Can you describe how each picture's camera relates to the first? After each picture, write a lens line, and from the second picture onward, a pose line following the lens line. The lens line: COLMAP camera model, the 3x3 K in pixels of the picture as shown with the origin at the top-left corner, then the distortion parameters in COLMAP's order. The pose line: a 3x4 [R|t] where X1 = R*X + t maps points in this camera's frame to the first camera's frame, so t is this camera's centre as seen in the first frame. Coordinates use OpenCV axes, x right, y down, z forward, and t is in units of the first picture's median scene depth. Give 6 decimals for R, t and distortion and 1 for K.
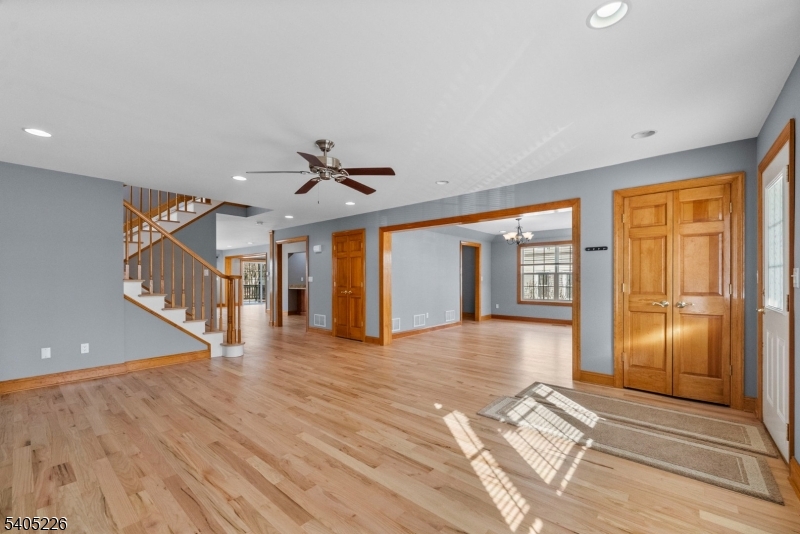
lens RADIAL K [[330.4, 0, 392.0], [0, 330.4, 280.7], [0, 0, 1]] dist [-0.000531, 0.000494]
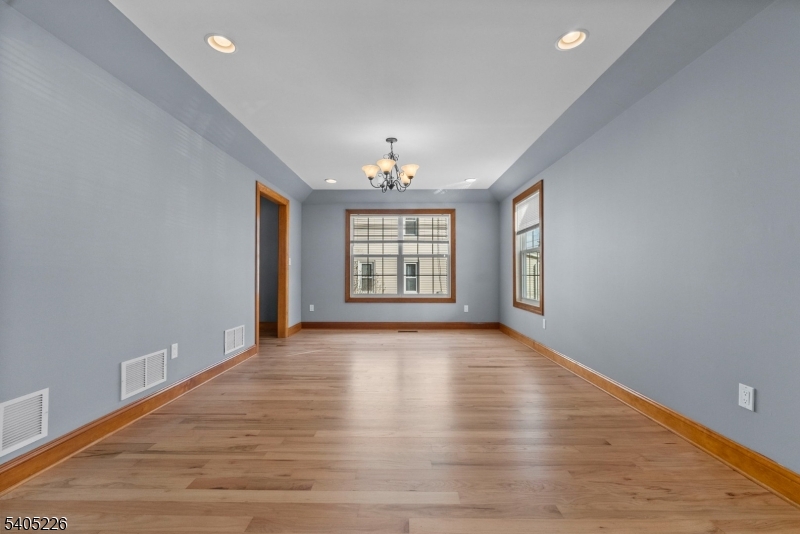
lens RADIAL K [[330.4, 0, 402.0], [0, 330.4, 269.5], [0, 0, 1]] dist [-0.000531, 0.000494]
pose [[0.751476, 0.013844, 0.659616, 0.054300], [0.000888, 0.999758, -0.021994, 0.025659], [-0.659760, 0.017114, 0.751281, 0.573014]]
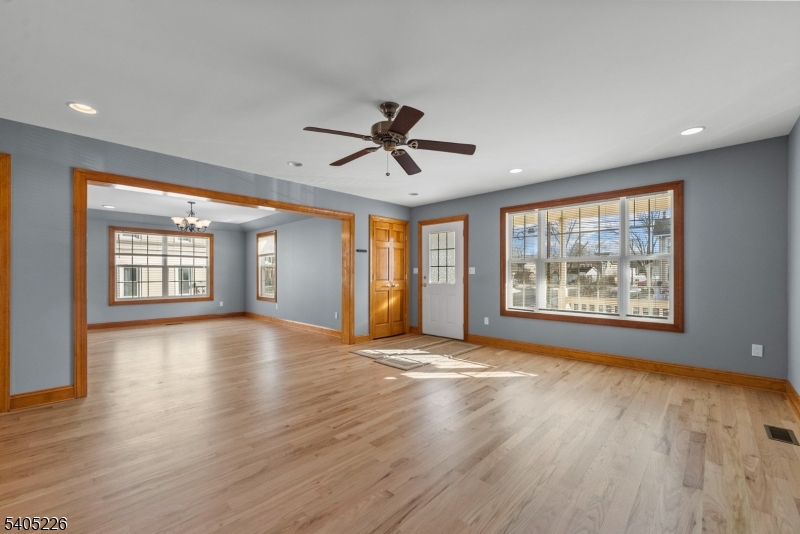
lens RADIAL K [[330.4, 0, 406.6], [0, 330.4, 270.9], [0, 0, 1]] dist [-0.000531, 0.000494]
pose [[0.024374, 0.013560, 0.999611, -0.443651], [0.006690, 0.999883, -0.013726, 0.007361], [-0.999681, 0.007022, 0.024281, 0.394392]]
